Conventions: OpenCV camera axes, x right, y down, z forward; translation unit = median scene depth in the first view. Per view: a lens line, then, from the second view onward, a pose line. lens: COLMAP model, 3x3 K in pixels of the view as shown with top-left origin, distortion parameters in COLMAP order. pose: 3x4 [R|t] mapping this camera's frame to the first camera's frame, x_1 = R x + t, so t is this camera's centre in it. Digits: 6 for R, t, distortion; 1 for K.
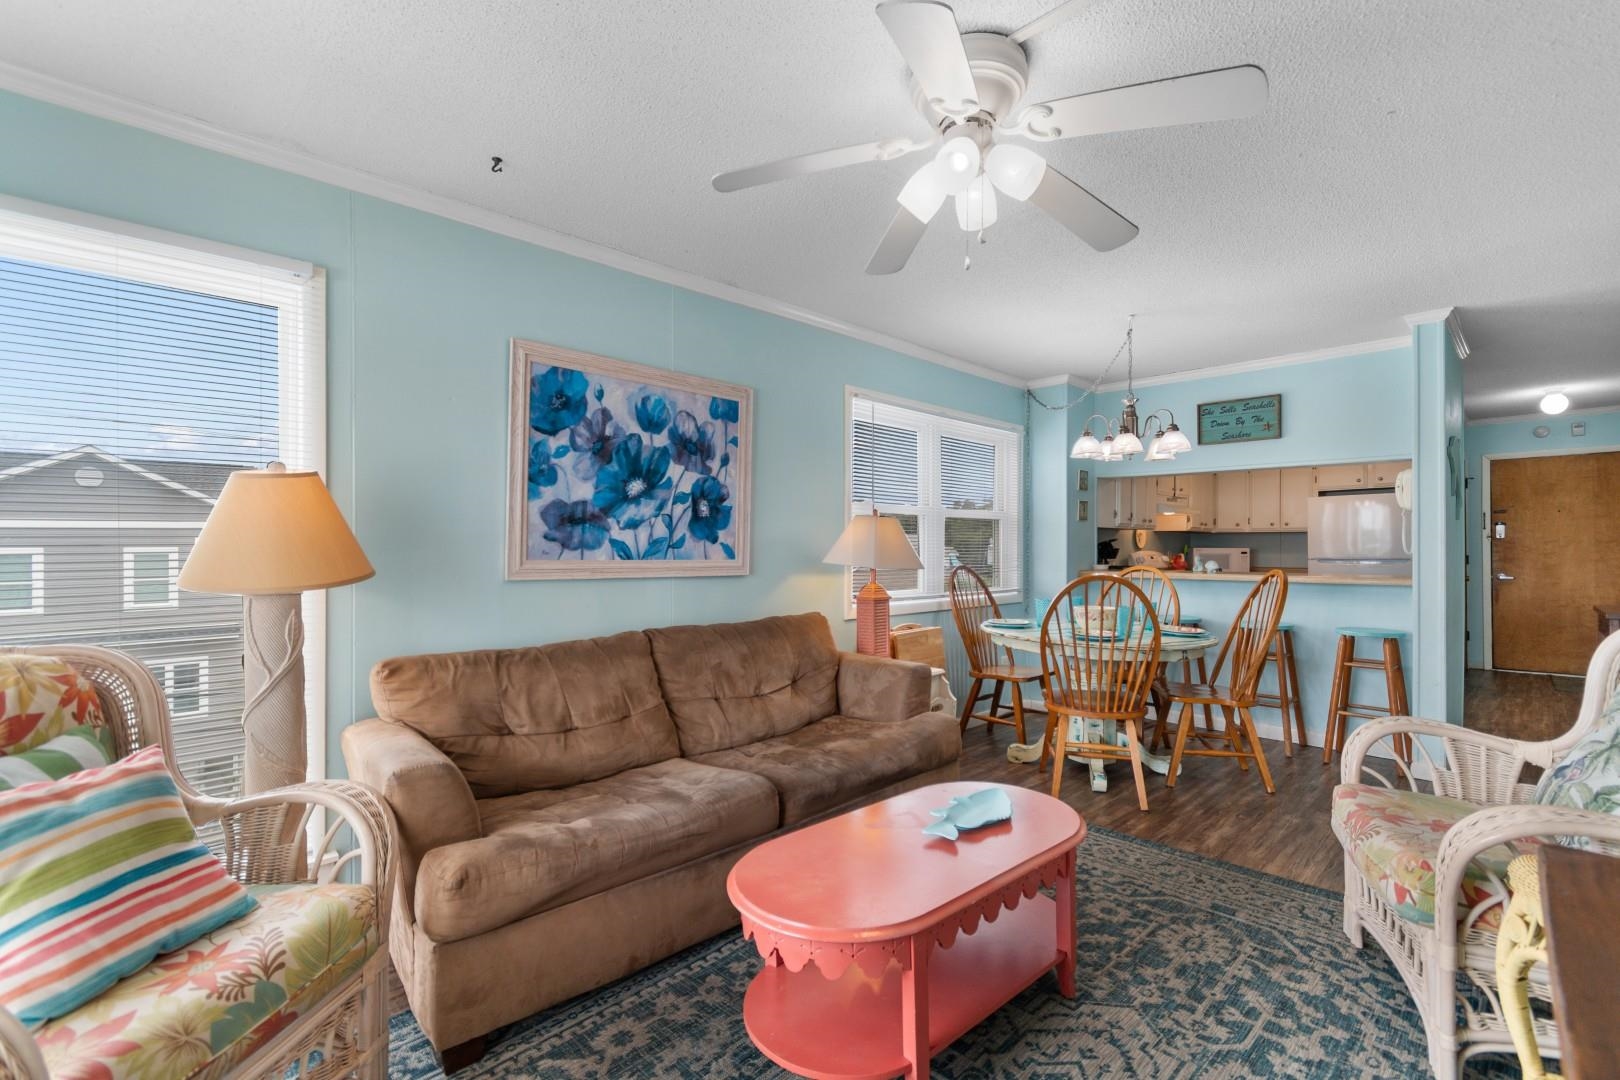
lens RADIAL K [[717.1, 0, 810.9], [0, 717.1, 543.6], [0, 0, 1]] dist [-0.000062, -0.000229]
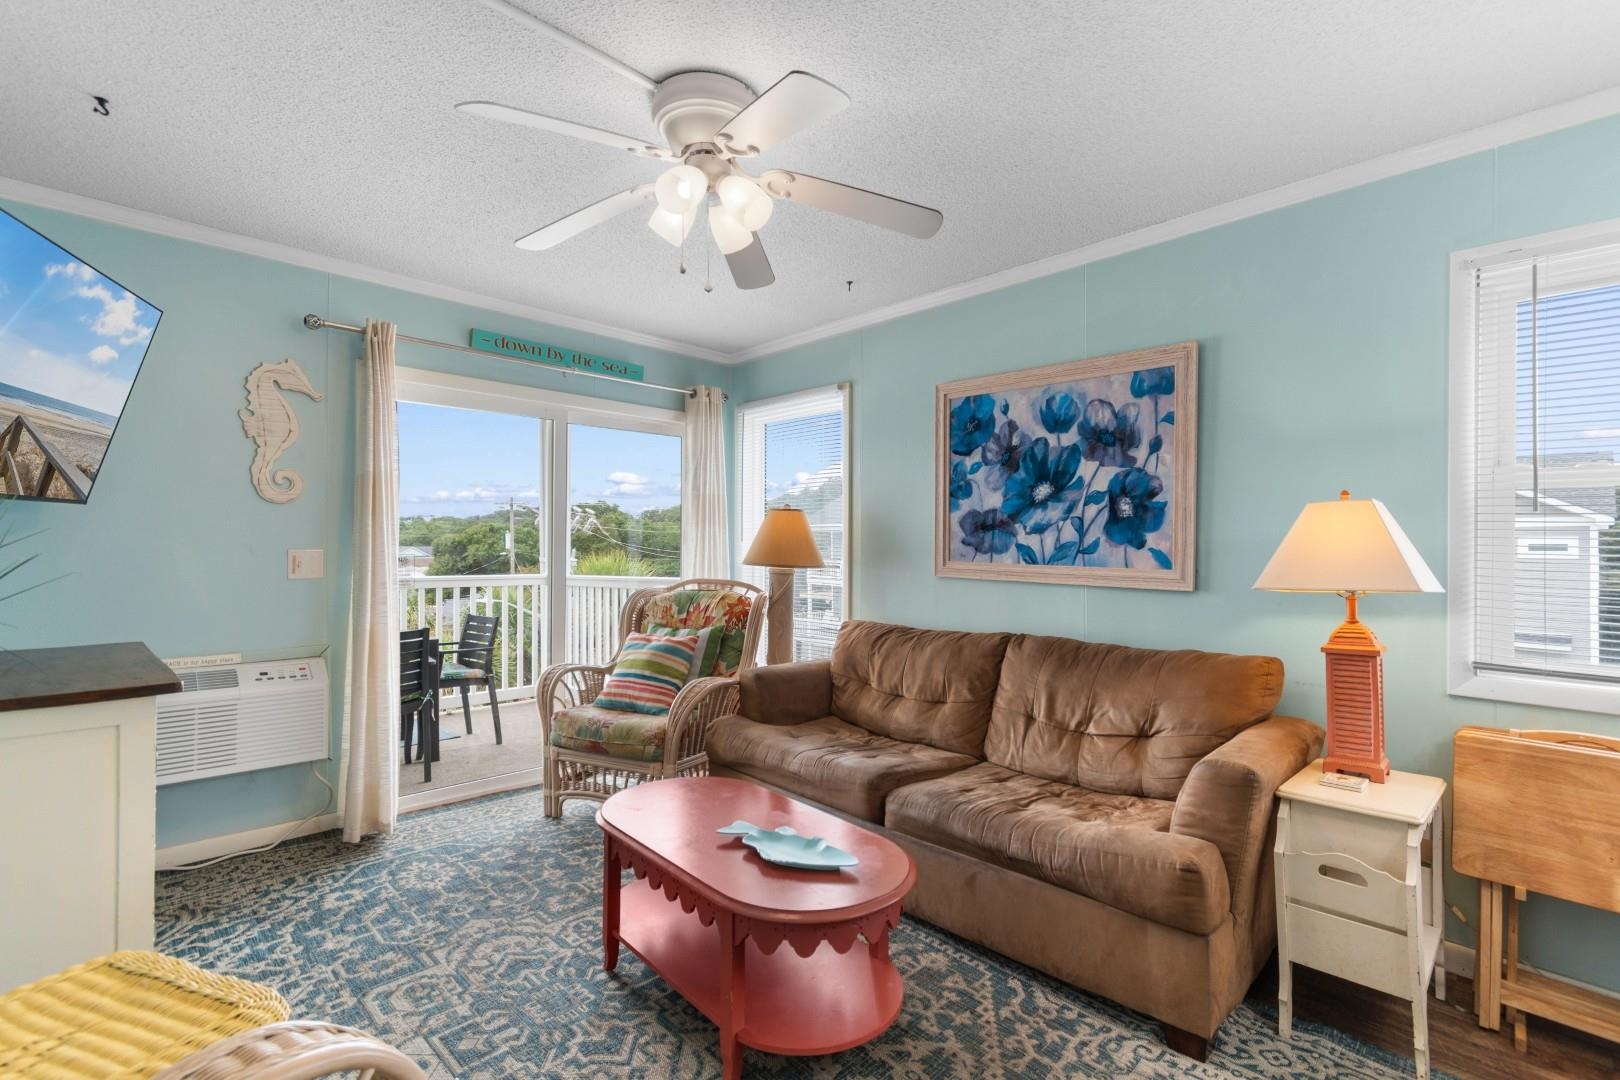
lens RADIAL K [[741.6, 0, 817.6], [0, 741.6, 539.6], [0, 0, 1]] dist [0.002014, 0.000005]
pose [[0.002930, -0.002083, -0.999994, 0.731181], [-0.002048, 0.999996, -0.002089, -0.008555], [0.999994, 0.002054, 0.002926, 0.643456]]
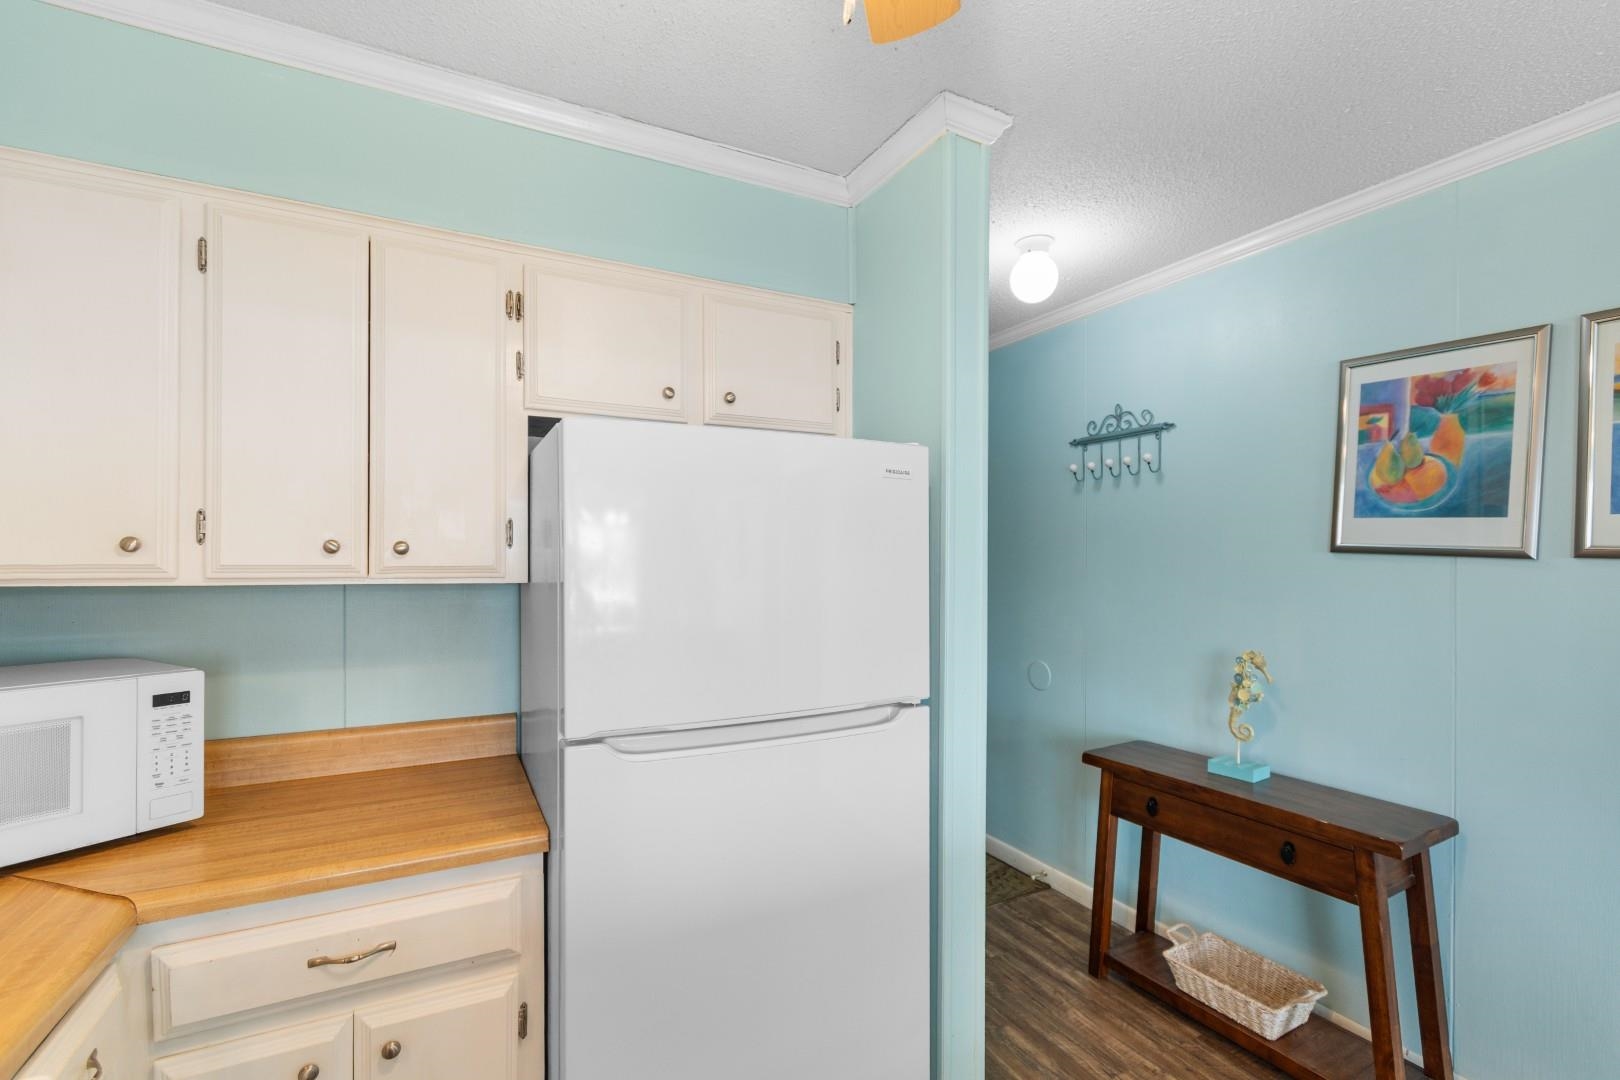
lens RADIAL K [[720.2, 0, 814.6], [0, 720.2, 565.3], [0, 0, 1]] dist [-0.001040, -0.000184]
pose [[0.296204, -0.000772, 0.955125, 1.054527], [-0.002387, 0.999996, 0.001549, -0.048248], [-0.955122, -0.002738, 0.296200, 1.742134]]
